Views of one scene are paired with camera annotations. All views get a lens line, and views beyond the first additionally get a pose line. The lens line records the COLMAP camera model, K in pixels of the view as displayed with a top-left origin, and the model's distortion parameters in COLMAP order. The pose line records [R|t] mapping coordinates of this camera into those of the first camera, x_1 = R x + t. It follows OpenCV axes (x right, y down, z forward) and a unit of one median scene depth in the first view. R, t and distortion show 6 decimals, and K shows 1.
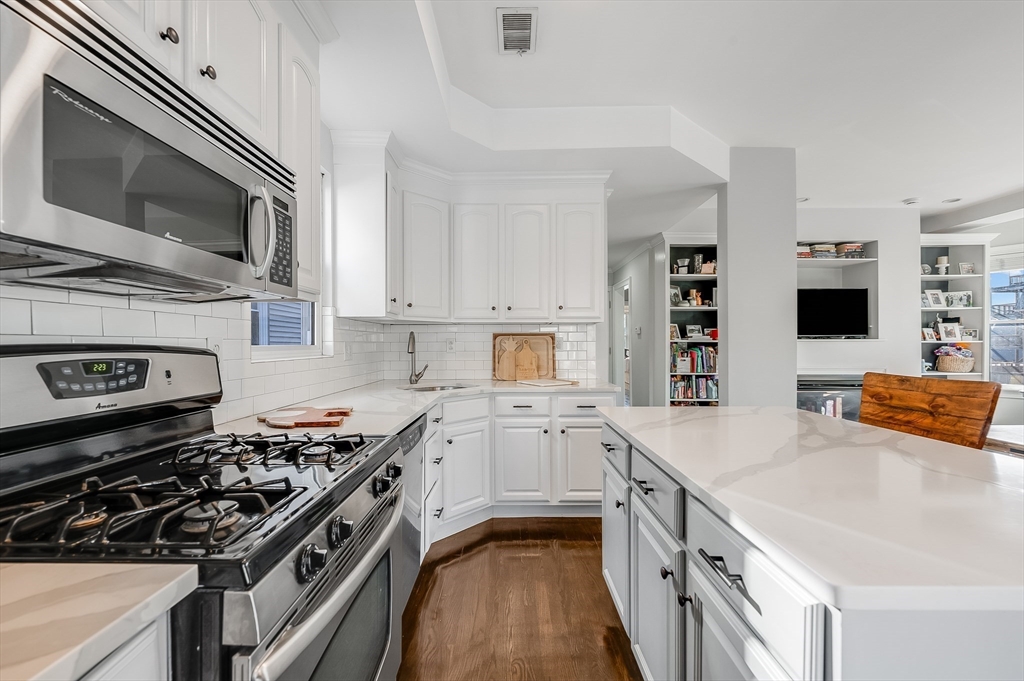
lens RADIAL K [[403.9, 0, 510.3], [0, 403.9, 342.7], [0, 0, 1]] dist [-0.002317, -0.000024]
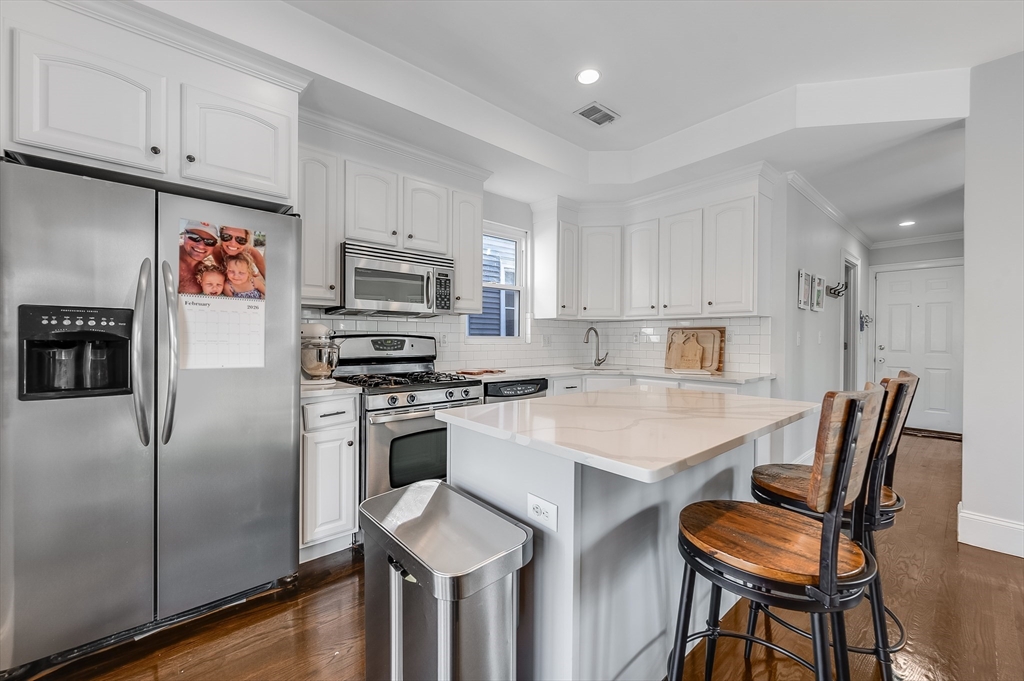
lens RADIAL K [[401.6, 0, 510.0], [0, 401.6, 339.9], [0, 0, 1]] dist [-0.000149, -0.000048]
pose [[0.667593, 0.012061, -0.744429, 0.691765], [-0.006215, 0.999924, 0.010626, 0.002675], [0.744500, -0.002467, 0.667617, -0.134110]]
